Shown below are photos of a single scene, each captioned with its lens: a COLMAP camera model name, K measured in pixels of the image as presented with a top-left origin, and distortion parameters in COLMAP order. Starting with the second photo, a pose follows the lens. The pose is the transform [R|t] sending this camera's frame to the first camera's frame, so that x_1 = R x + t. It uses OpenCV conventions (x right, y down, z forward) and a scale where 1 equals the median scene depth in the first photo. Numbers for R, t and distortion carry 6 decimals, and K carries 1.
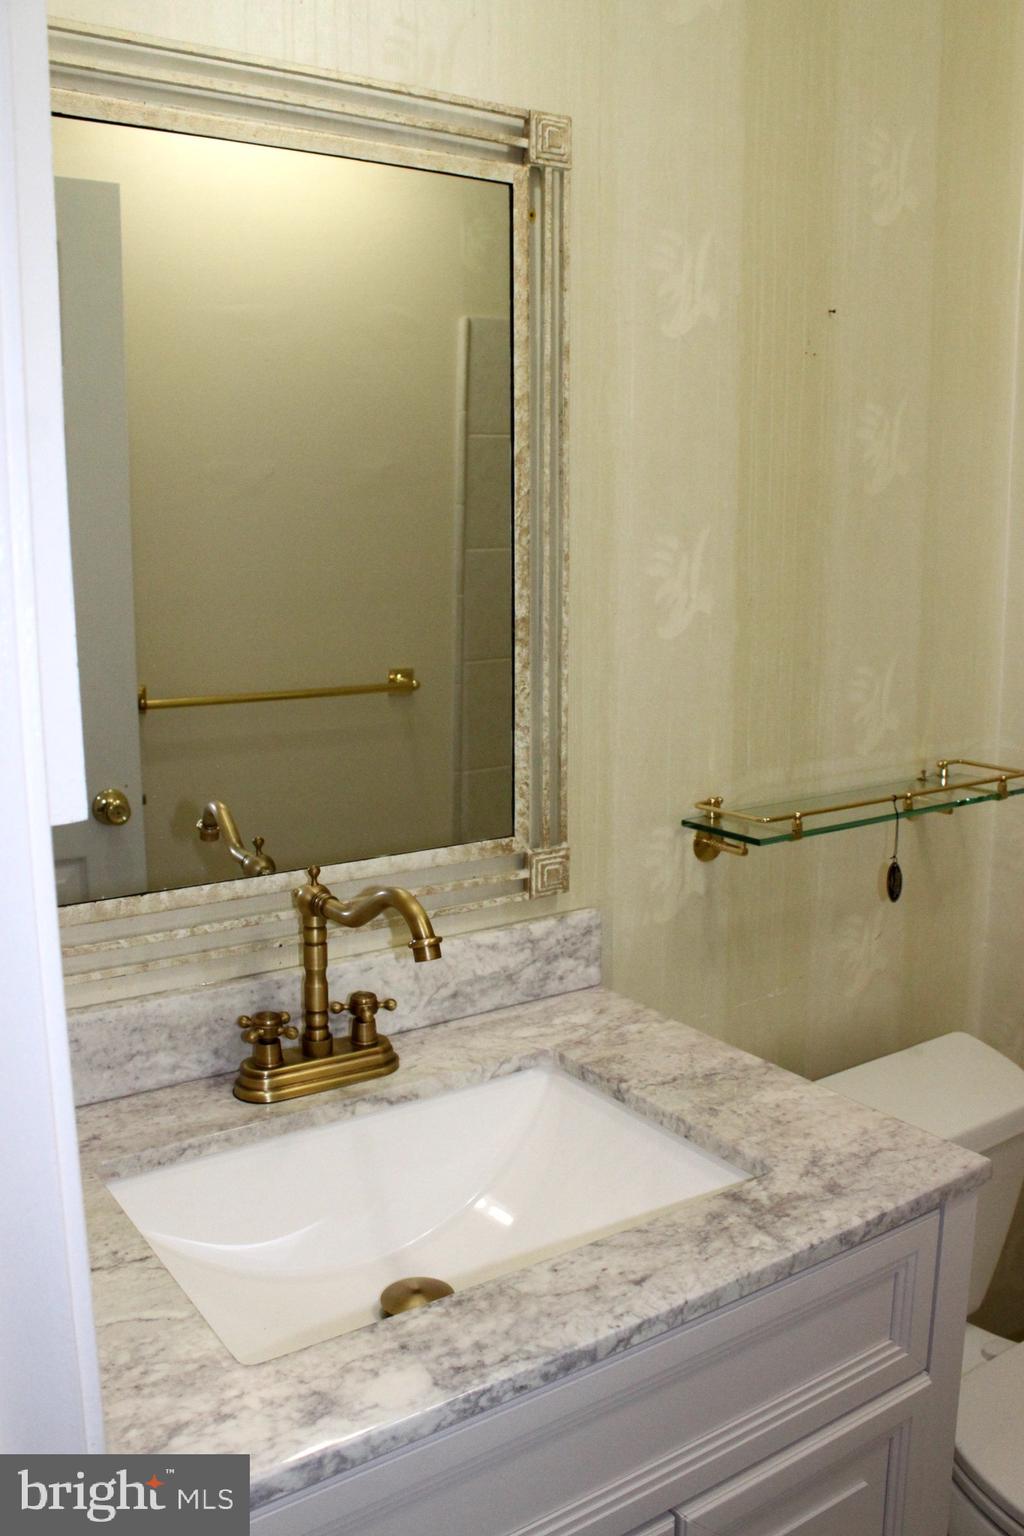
lens RADIAL K [[1366.6, 0, 506.1], [0, 1366.6, 771.1], [0, 0, 1]] dist [-0.159445, 0.158153]
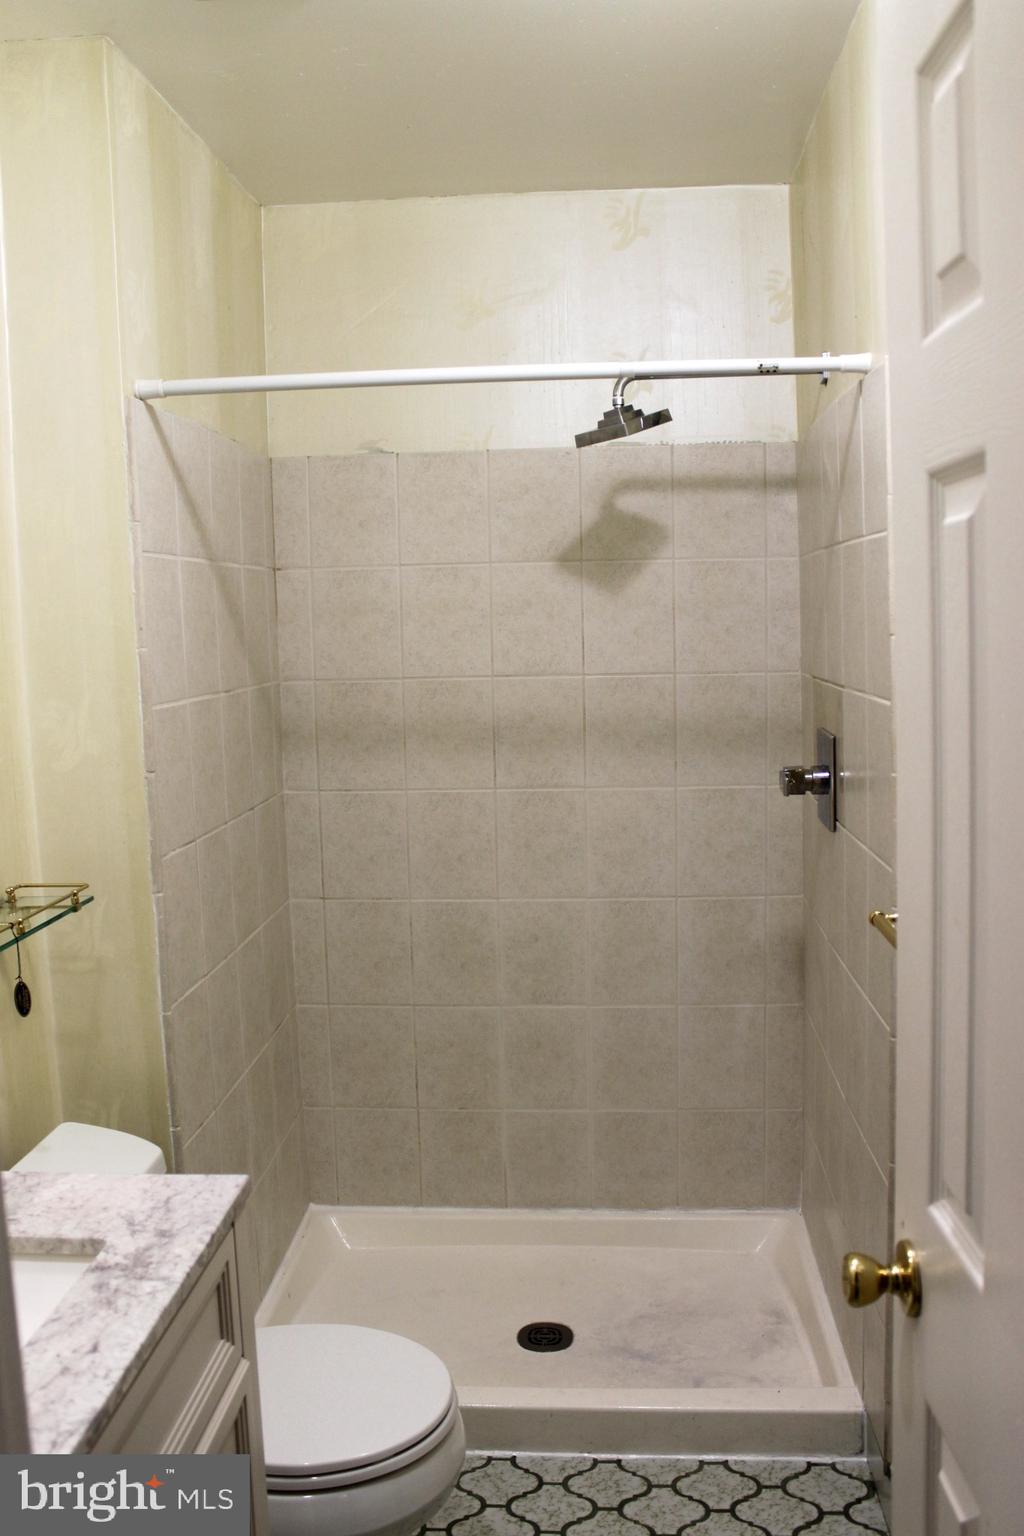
lens RADIAL K [[1366.6, 0, 506.1], [0, 1366.6, 771.1], [0, 0, 1]] dist [-0.159445, 0.158153]
pose [[0.637700, -0.116527, 0.761420, -0.457379], [0.181314, 0.983424, -0.001351, -0.049845], [-0.748641, 0.138918, 0.648258, -0.094272]]
